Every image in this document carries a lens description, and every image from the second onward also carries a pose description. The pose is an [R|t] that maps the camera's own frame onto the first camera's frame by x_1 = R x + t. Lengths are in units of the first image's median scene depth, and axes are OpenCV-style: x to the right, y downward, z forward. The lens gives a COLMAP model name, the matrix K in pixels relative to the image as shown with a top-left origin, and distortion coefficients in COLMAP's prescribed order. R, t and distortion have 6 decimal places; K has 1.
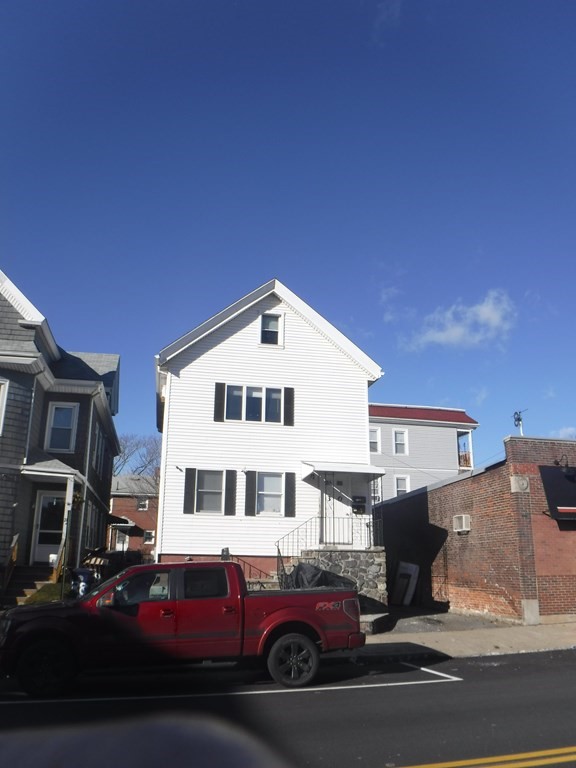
lens RADIAL K [[618.3, 0, 288.0], [0, 618.3, 384.0], [0, 0, 1]] dist [-0.184681, 0.000494]
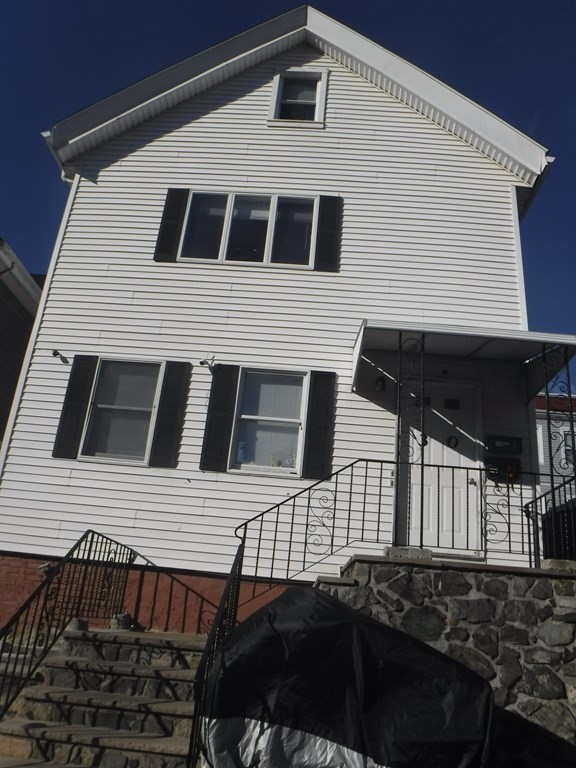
lens RADIAL K [[618.3, 0, 288.0], [0, 618.3, 384.0], [0, 0, 1]] dist [-0.096684, 0.001739]
pose [[0.971412, -0.015468, -0.236896, 0.077891], [-0.008004, 0.995174, -0.097804, 0.193334], [0.237265, 0.096904, 0.966600, 0.608195]]
